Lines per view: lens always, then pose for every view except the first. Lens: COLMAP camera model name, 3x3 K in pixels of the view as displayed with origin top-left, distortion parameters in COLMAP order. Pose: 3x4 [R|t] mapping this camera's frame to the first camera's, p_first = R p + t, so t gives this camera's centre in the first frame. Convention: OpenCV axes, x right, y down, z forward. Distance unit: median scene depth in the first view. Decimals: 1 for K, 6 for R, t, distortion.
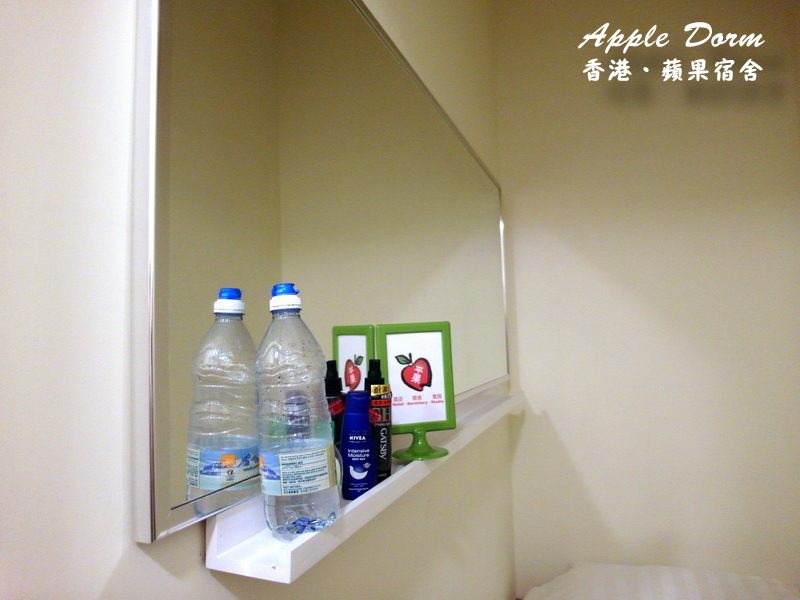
lens RADIAL K [[572.5, 0, 401.4], [0, 572.5, 298.8], [0, 0, 1]] dist [-0.043485, 0.005142]
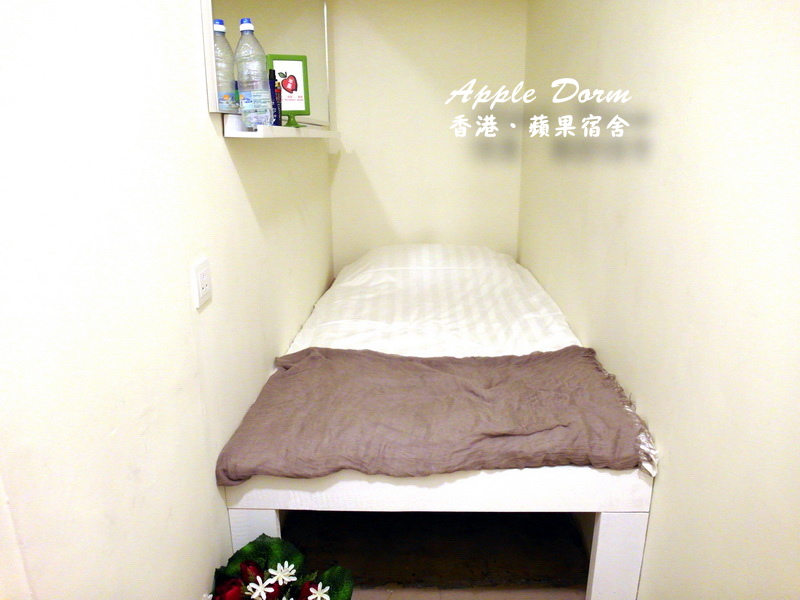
lens RADIAL K [[572.5, 0, 398.9], [0, 572.5, 297.8], [0, 0, 1]] dist [-0.043485, 0.005142]
pose [[0.948154, -0.066205, 0.310840, -0.261301], [-0.038938, 0.946494, 0.320364, 0.185048], [-0.315418, -0.315858, 0.894844, -1.027006]]
